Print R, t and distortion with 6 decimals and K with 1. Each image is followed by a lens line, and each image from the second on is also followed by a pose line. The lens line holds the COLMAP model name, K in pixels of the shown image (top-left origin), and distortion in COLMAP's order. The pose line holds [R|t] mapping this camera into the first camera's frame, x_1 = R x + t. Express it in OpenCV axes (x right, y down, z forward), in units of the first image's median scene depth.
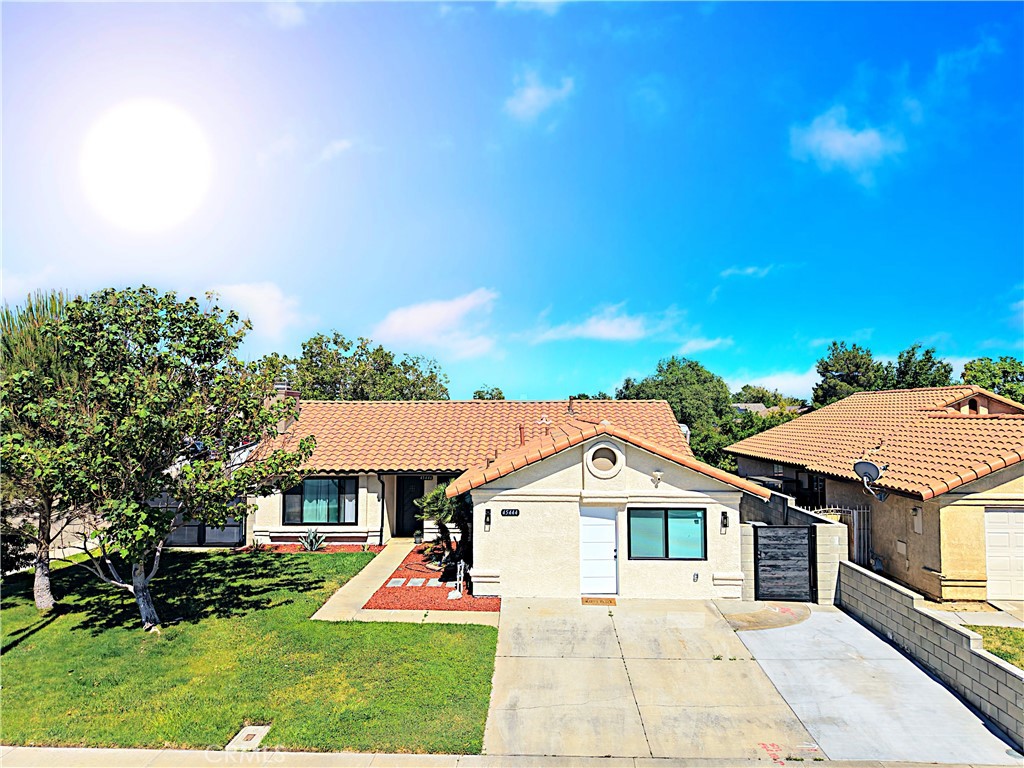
lens RADIAL K [[686.7, 0, 511.3], [0, 686.7, 383.8], [0, 0, 1]] dist [0.022066, -0.018037]
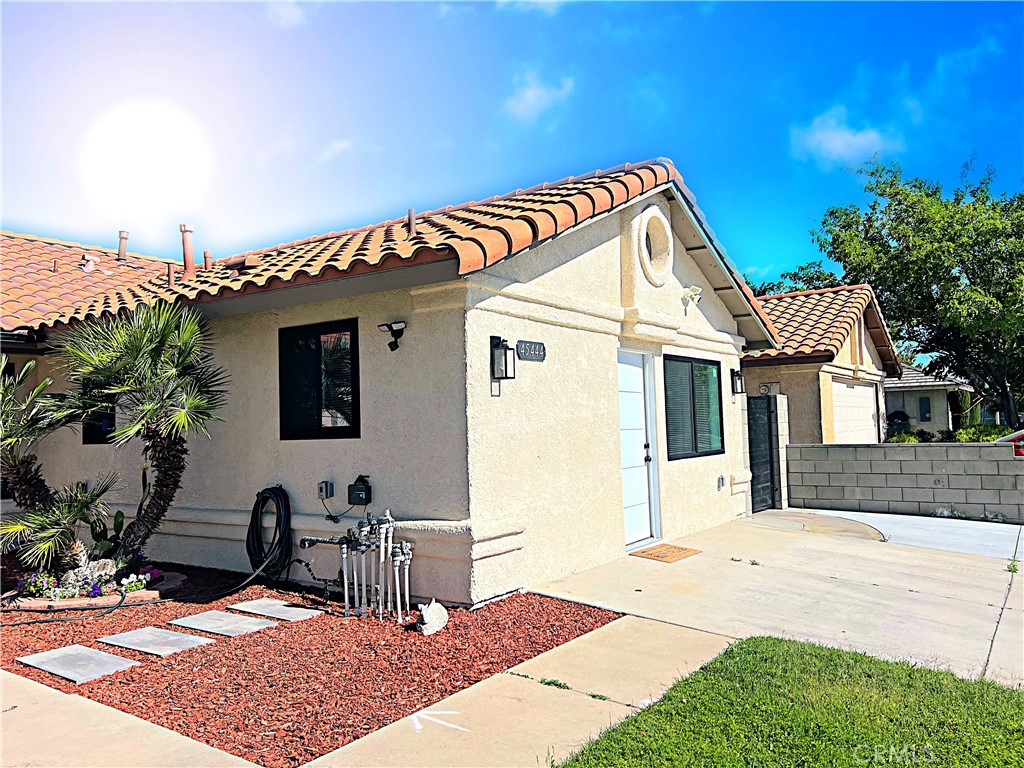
lens RADIAL K [[776.2, 0, 510.5], [0, 776.2, 386.1], [0, 0, 1]] dist [0.064556, -0.082309]
pose [[0.530565, 0.028159, 0.847176, -0.351708], [-0.010925, 0.999592, -0.026383, 0.219498], [-0.847574, 0.004743, 0.530657, 0.806128]]
